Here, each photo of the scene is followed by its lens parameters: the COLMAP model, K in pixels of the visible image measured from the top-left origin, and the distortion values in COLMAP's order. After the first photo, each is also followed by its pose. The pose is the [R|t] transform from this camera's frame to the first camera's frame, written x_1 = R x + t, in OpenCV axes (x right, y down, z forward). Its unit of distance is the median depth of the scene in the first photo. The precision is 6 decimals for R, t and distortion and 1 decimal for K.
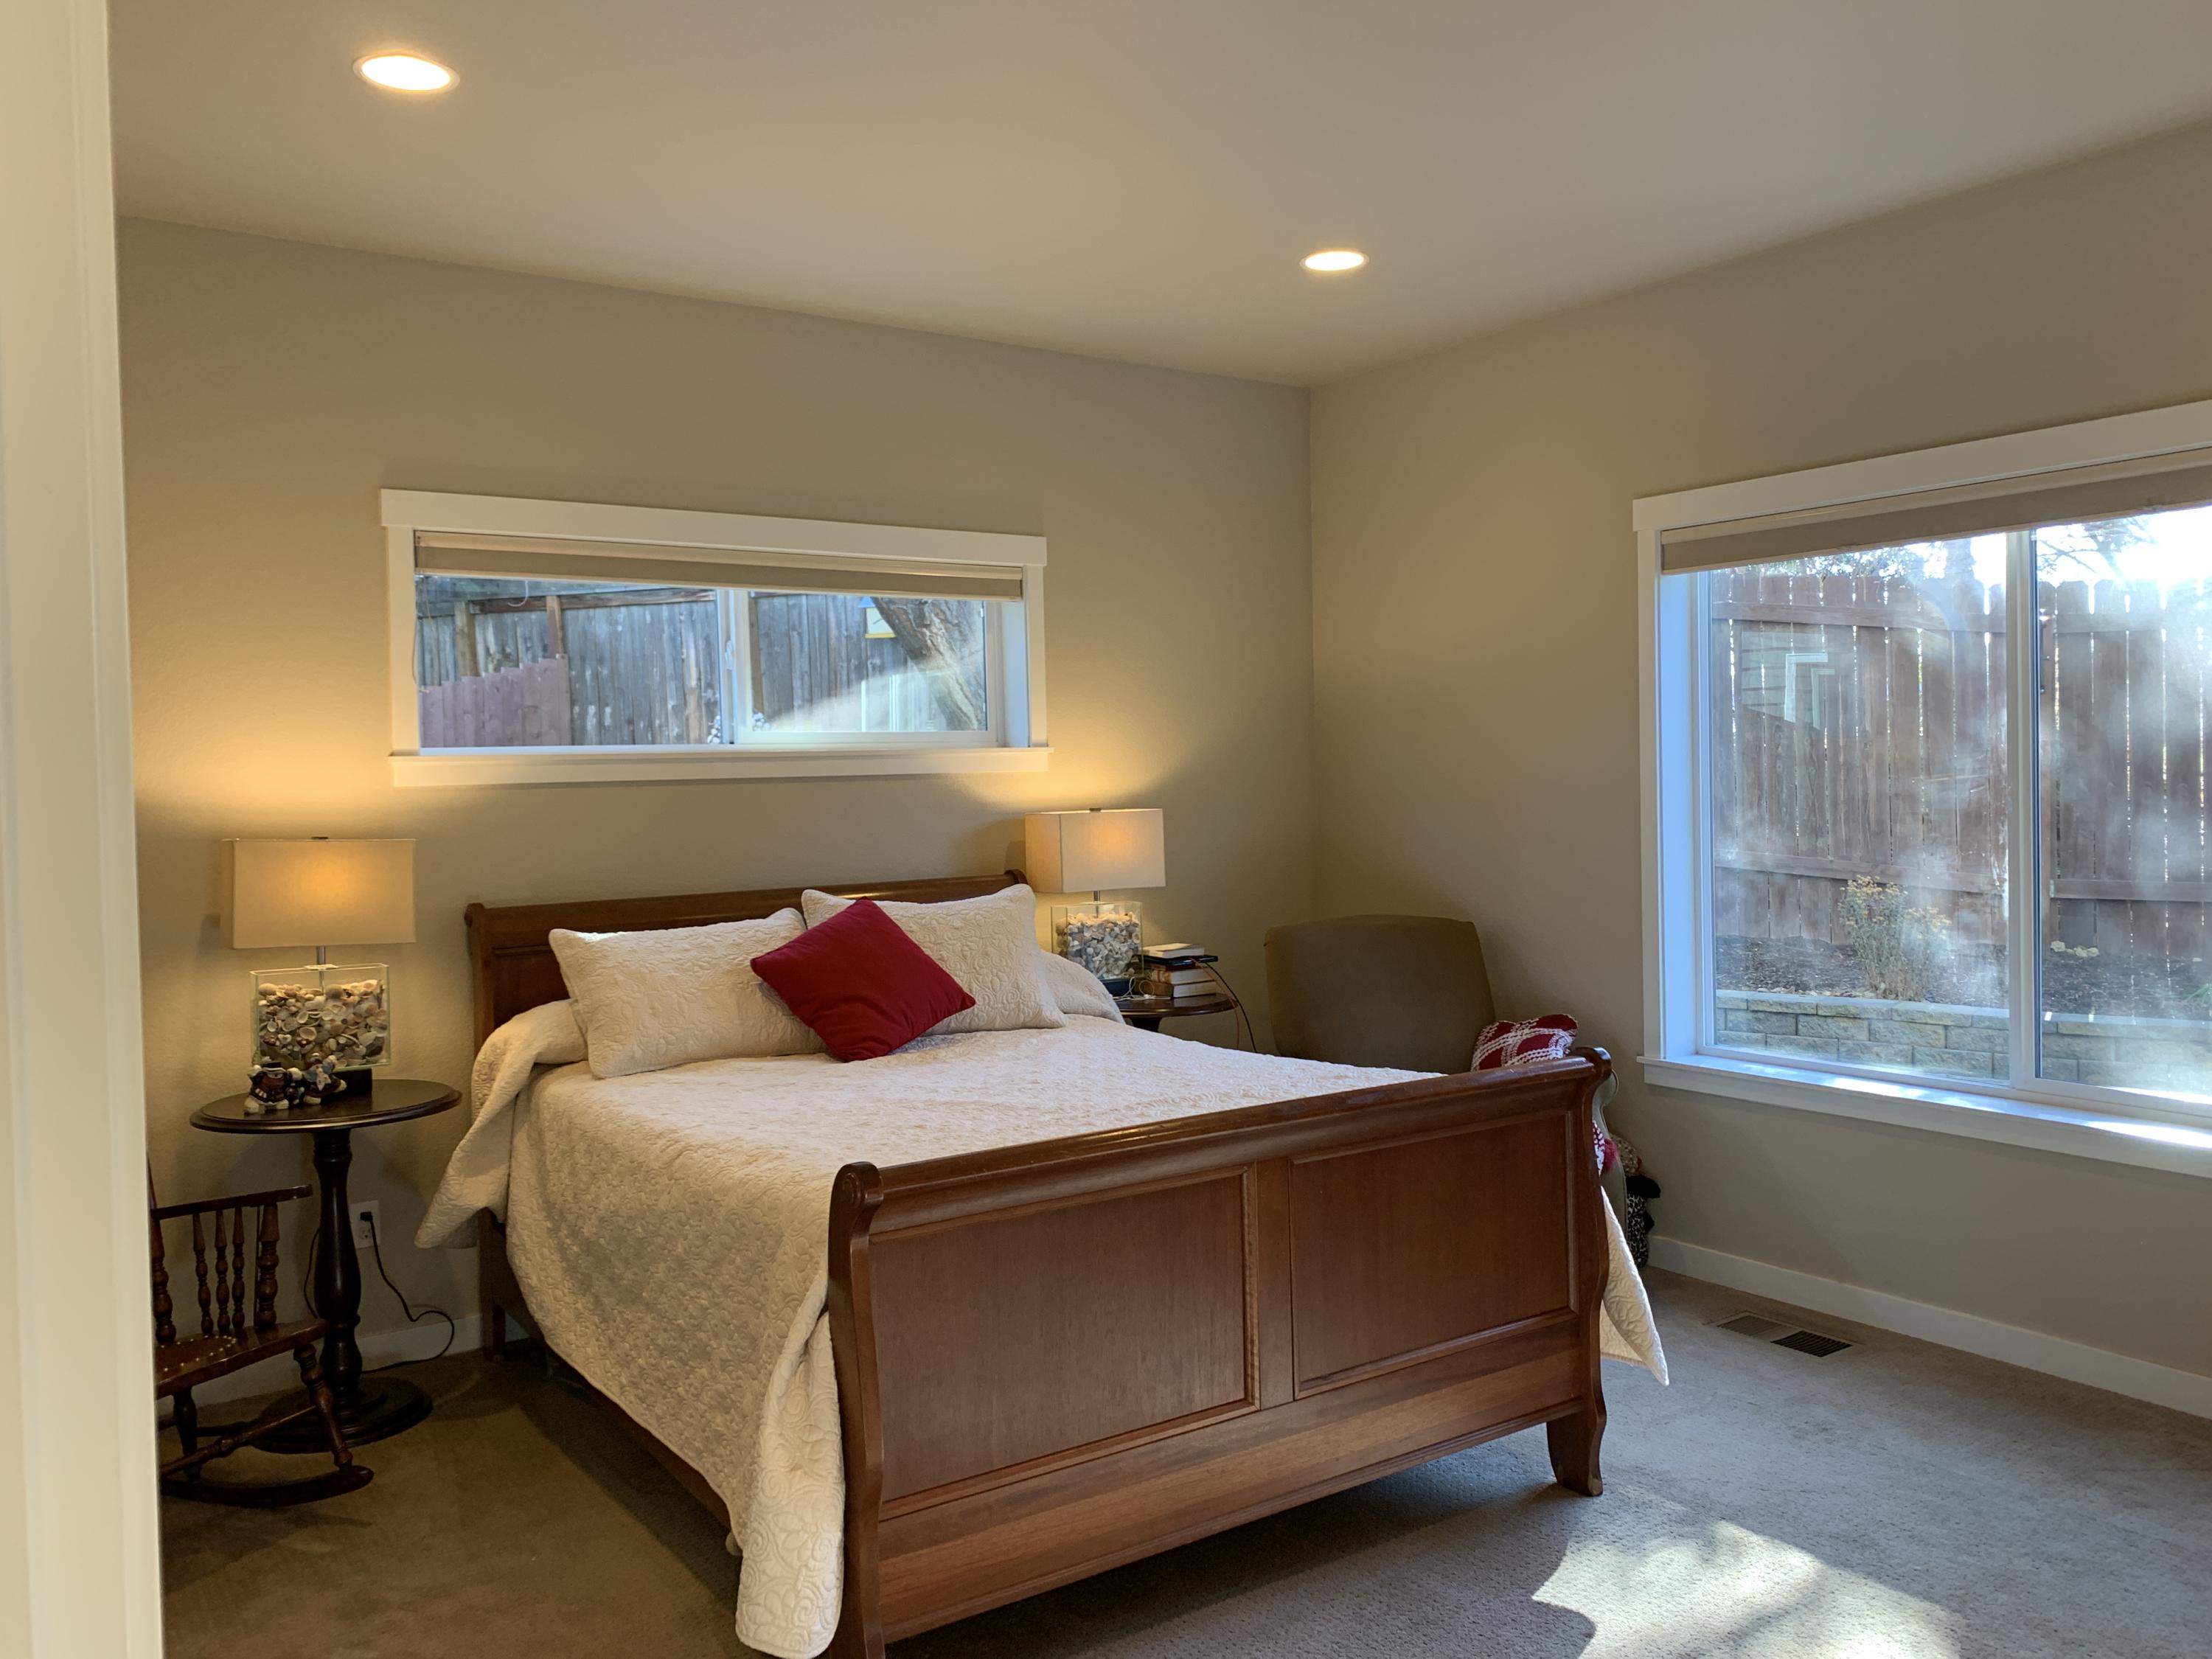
lens RADIAL K [[1684.3, 0, 1095.5], [0, 1684.3, 809.2], [0, 0, 1]] dist [0.053314, -0.100666]
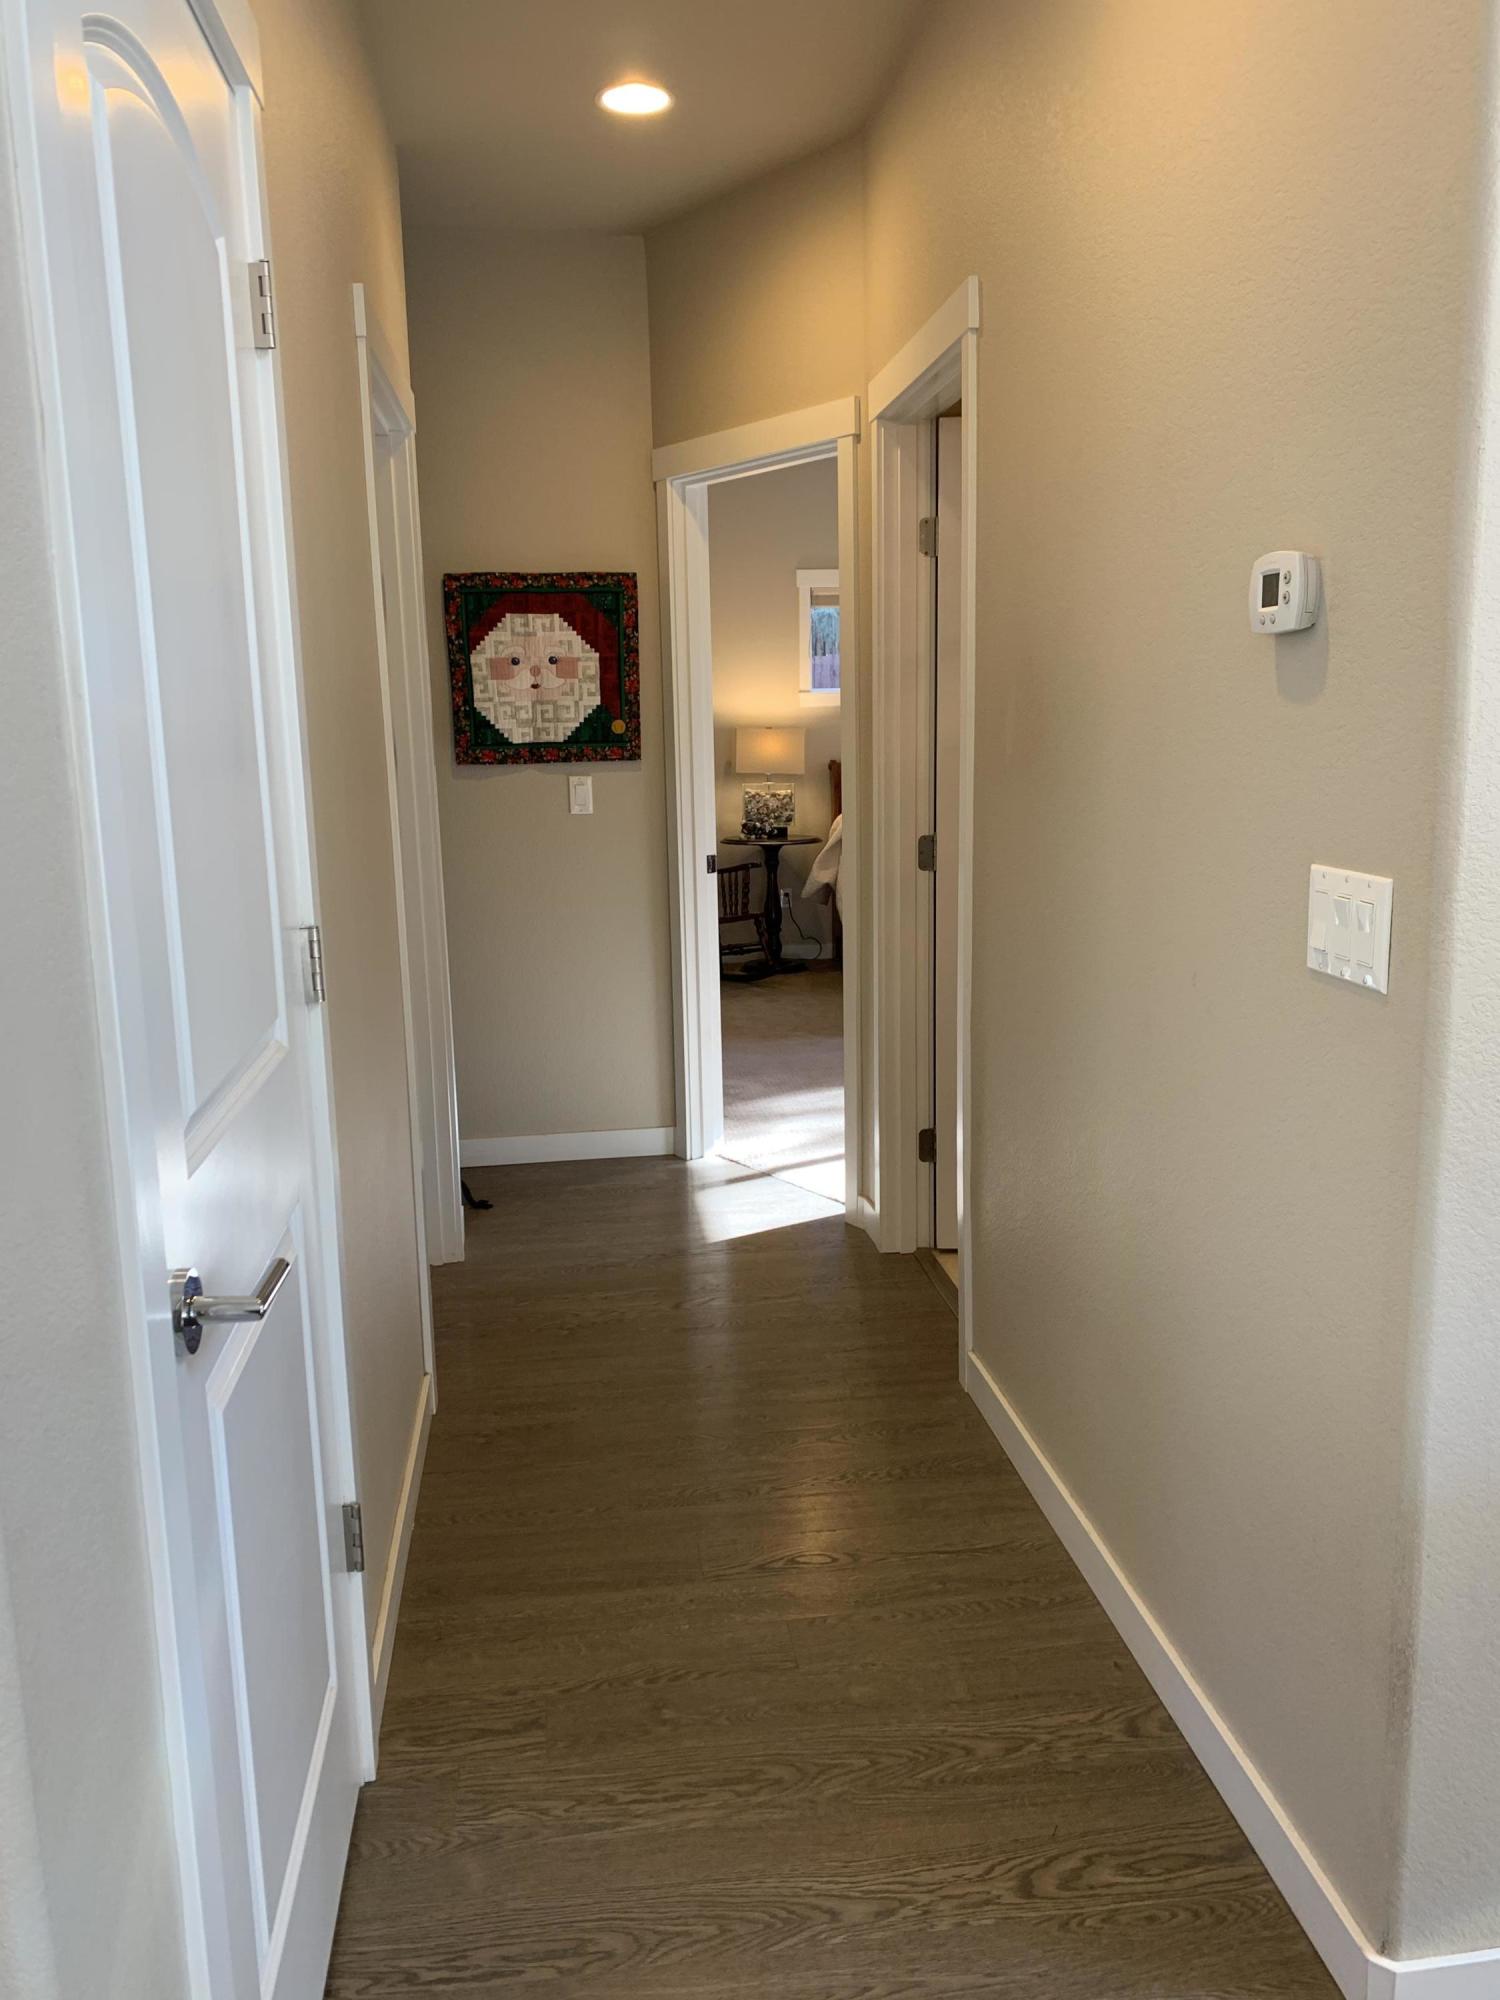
lens RADIAL K [[1522.9, 0, 750.0], [0, 1522.9, 1000.0], [0, 0, 1]] dist [0.053314, -0.100666]
pose [[0.892474, 0.085045, -0.443009, 0.504377], [-0.009021, 0.985236, 0.170965, 0.027725], [0.451008, -0.148586, 0.880065, -0.960639]]
